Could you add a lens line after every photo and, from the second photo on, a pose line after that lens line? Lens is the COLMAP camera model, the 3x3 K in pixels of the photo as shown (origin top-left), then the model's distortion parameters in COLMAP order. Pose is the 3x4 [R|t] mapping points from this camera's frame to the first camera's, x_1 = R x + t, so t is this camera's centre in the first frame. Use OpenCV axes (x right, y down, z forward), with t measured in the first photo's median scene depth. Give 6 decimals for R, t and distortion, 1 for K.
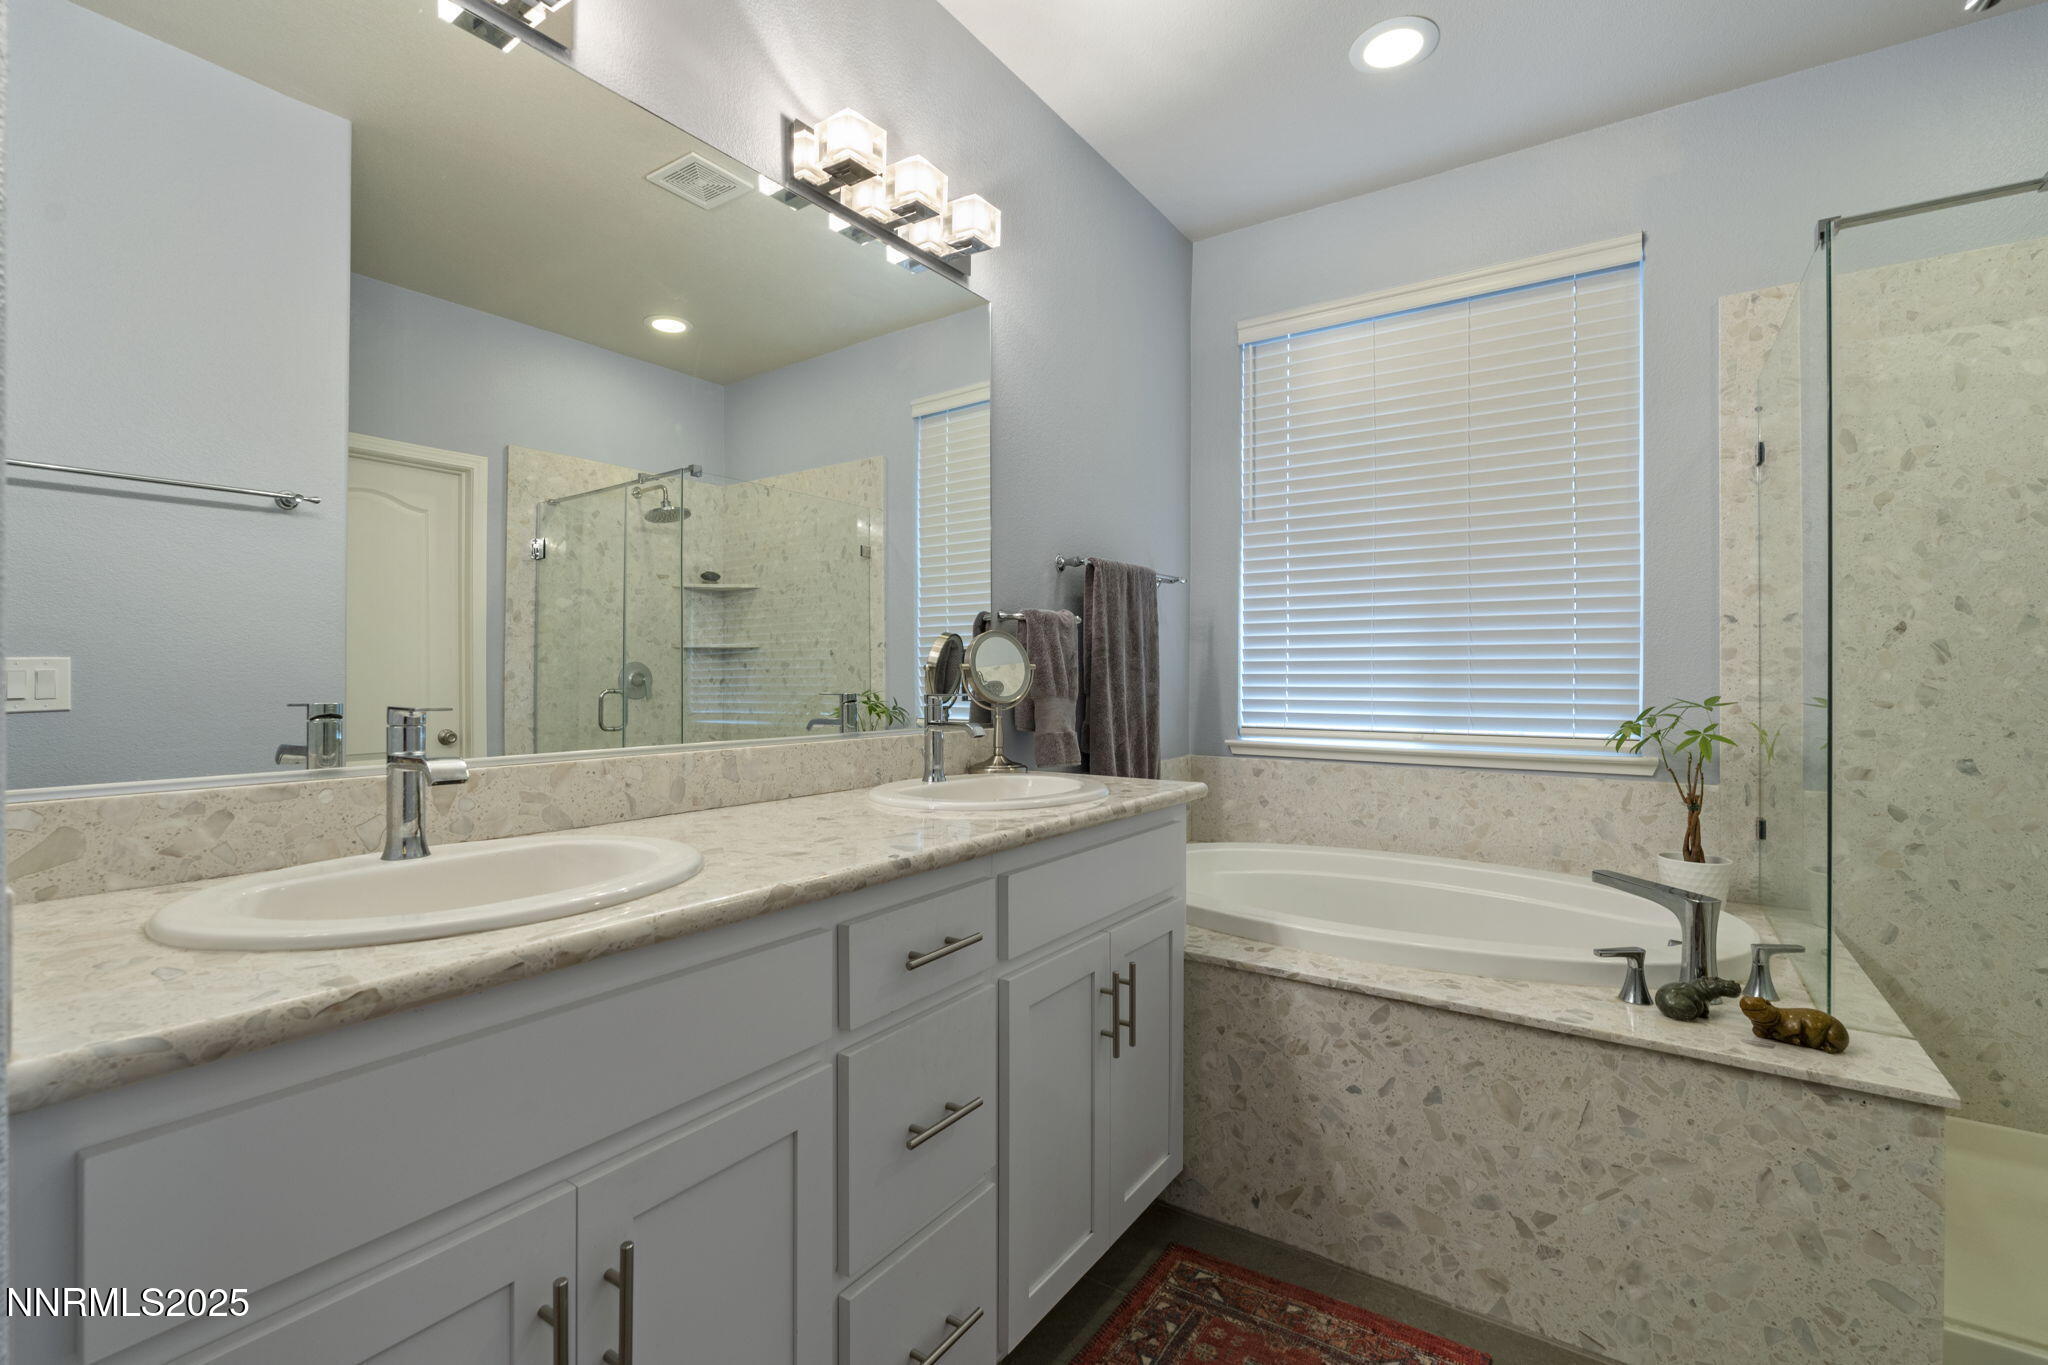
lens RADIAL K [[891.1, 0, 1020.7], [0, 891.1, 684.4], [0, 0, 1]] dist [-0.005654, 0.000293]
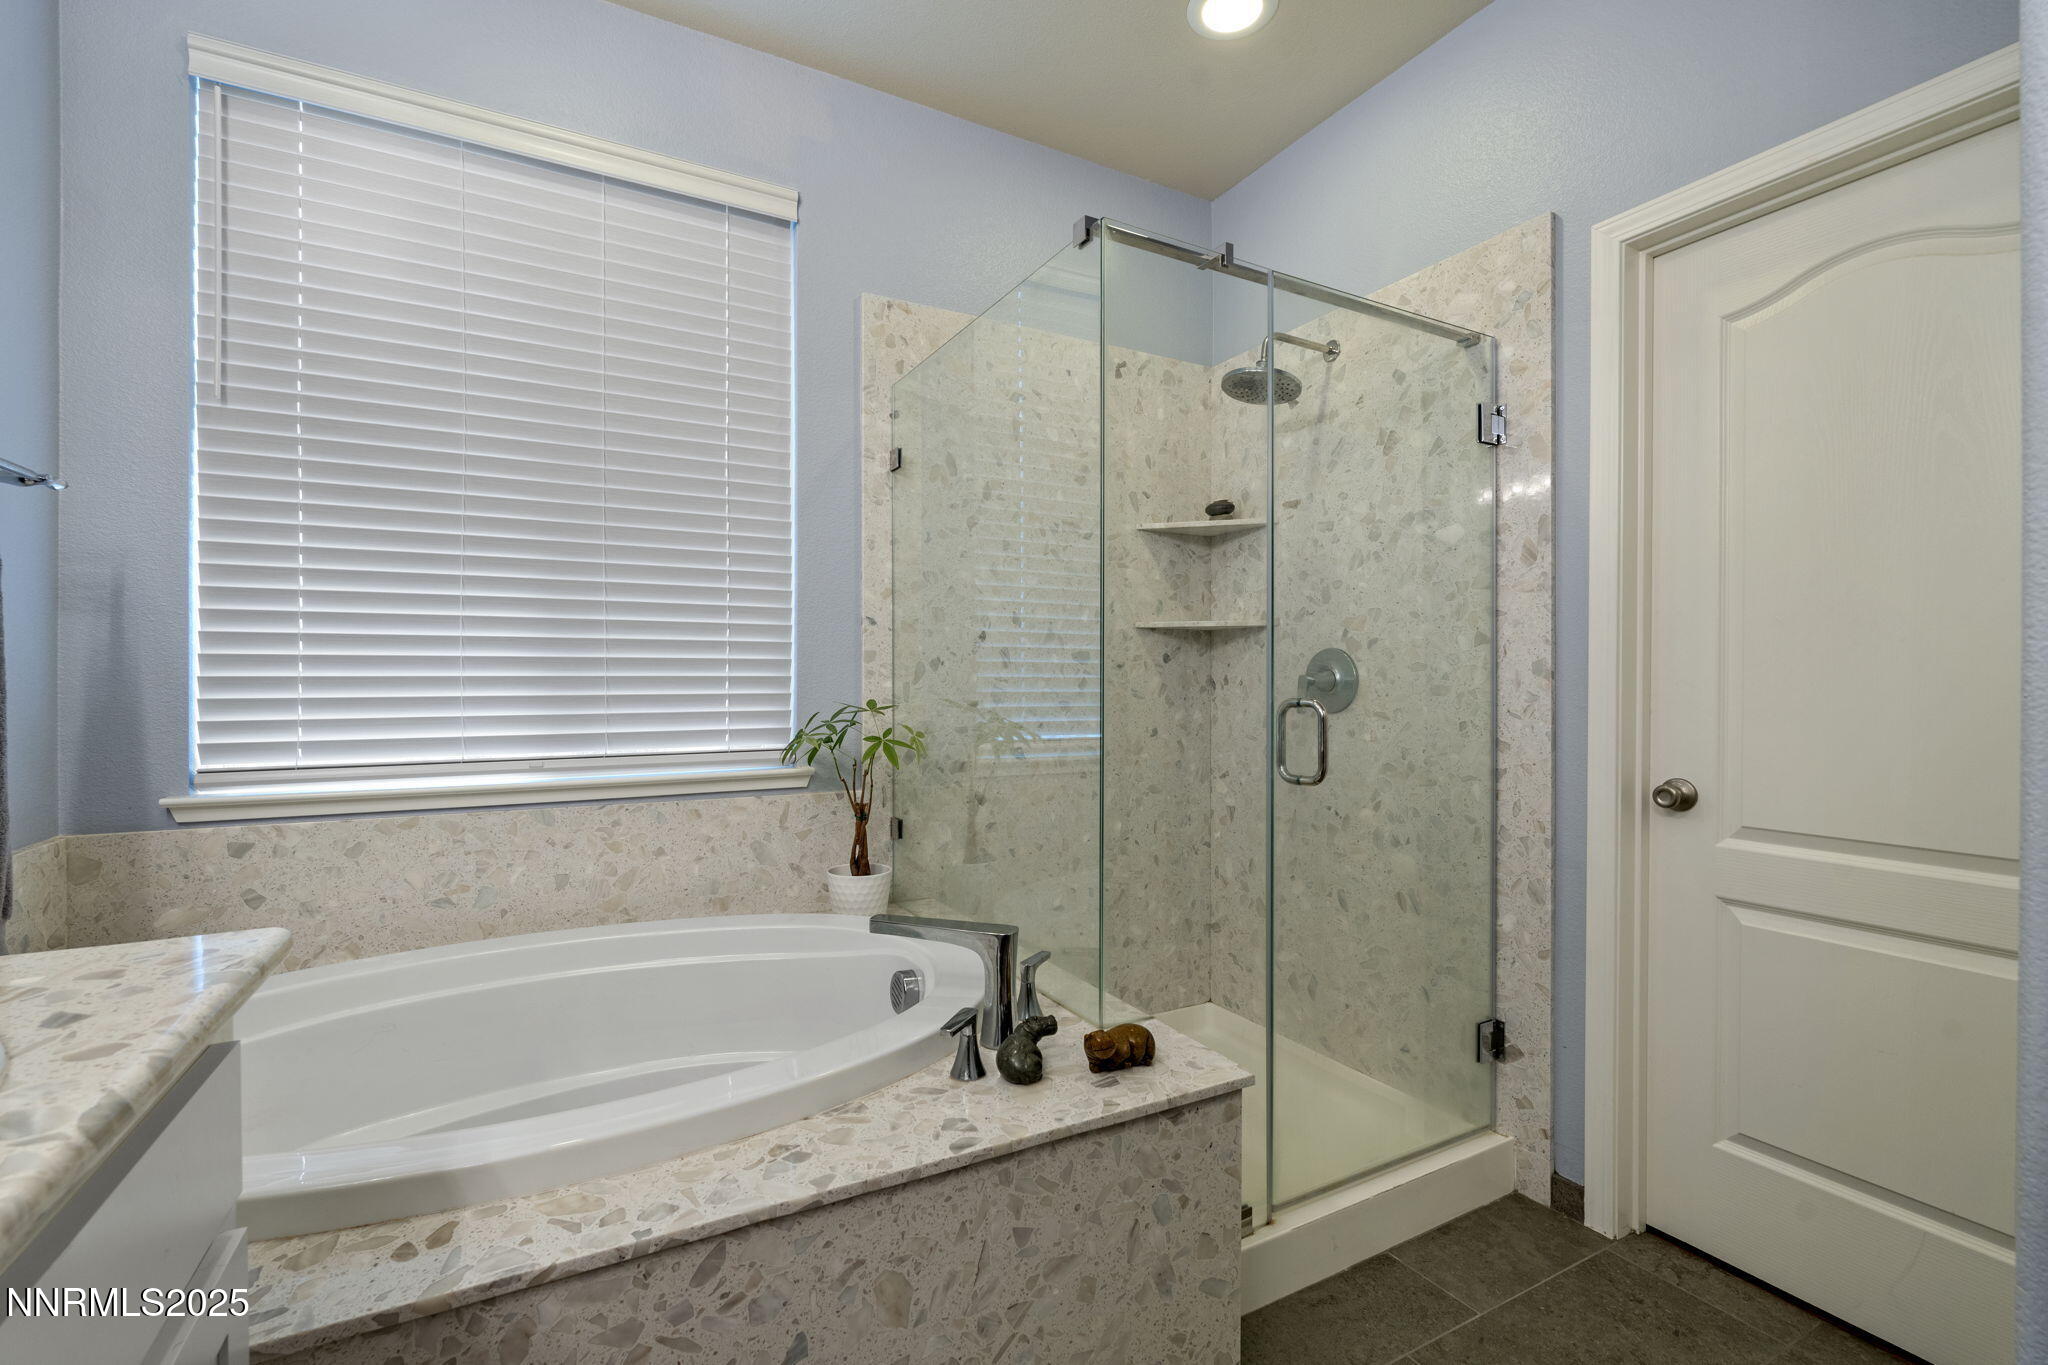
lens RADIAL K [[891.1, 0, 1020.7], [0, 891.1, 684.4], [0, 0, 1]] dist [-0.005654, 0.000293]
pose [[0.456648, -0.006702, 0.889622, -0.010609], [0.010102, 0.999946, 0.002348, -0.003705], [-0.889590, 0.007914, 0.456691, 0.407815]]
